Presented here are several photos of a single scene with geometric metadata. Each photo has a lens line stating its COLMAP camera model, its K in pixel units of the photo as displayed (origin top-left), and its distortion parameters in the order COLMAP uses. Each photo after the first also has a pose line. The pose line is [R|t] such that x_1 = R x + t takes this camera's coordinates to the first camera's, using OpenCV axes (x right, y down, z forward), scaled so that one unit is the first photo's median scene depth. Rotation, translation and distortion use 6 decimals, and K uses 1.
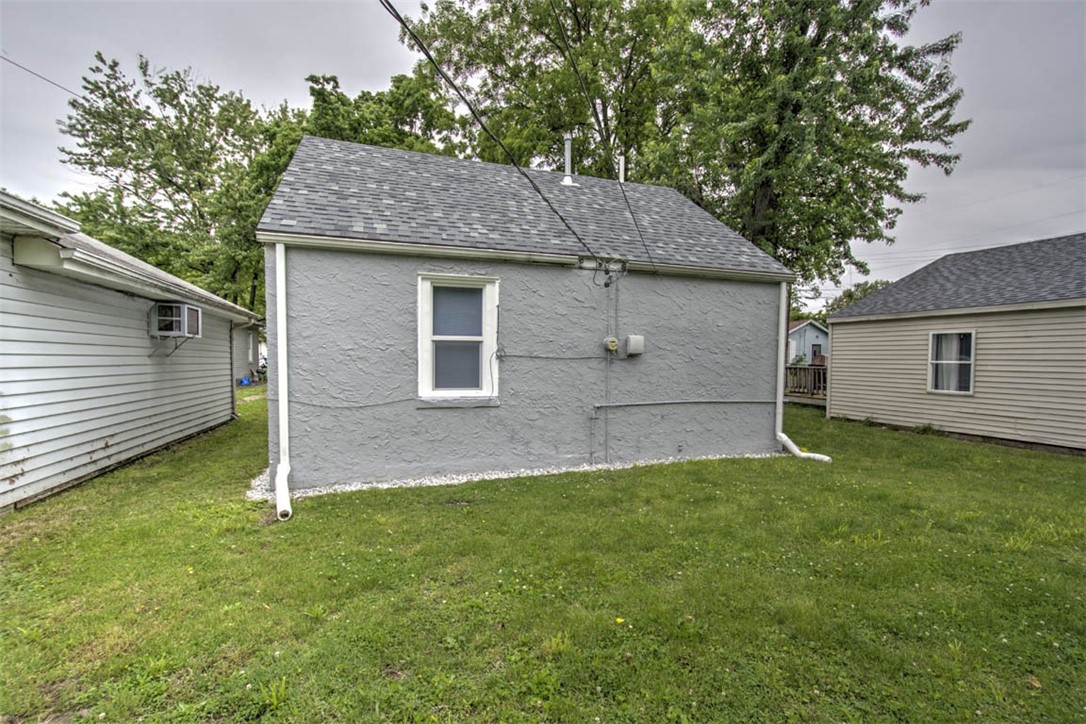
lens RADIAL K [[464.2, 0, 544.3], [0, 464.2, 363.5], [0, 0, 1]] dist [0.006185, -0.003622]
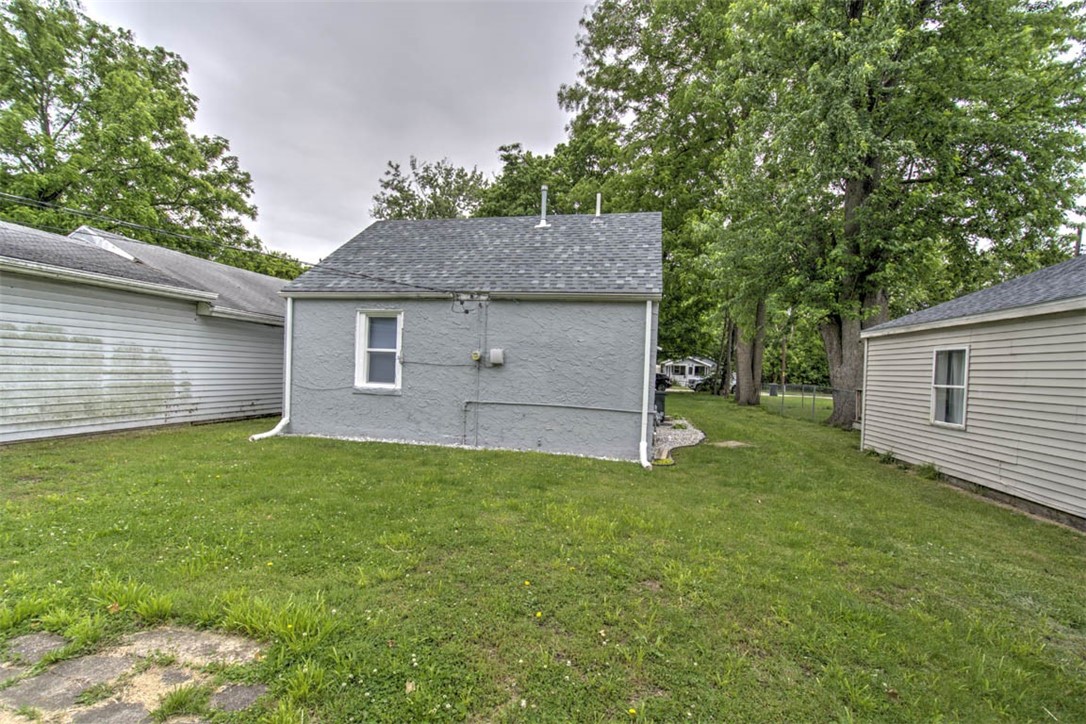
lens RADIAL K [[464.2, 0, 545.0], [0, 464.2, 365.1], [0, 0, 1]] dist [0.006185, -0.003622]
pose [[0.859957, 0.023094, -0.509844, 0.931494], [-0.039350, 0.999002, -0.021121, 0.005606], [0.508848, 0.038225, 0.860007, -0.041549]]
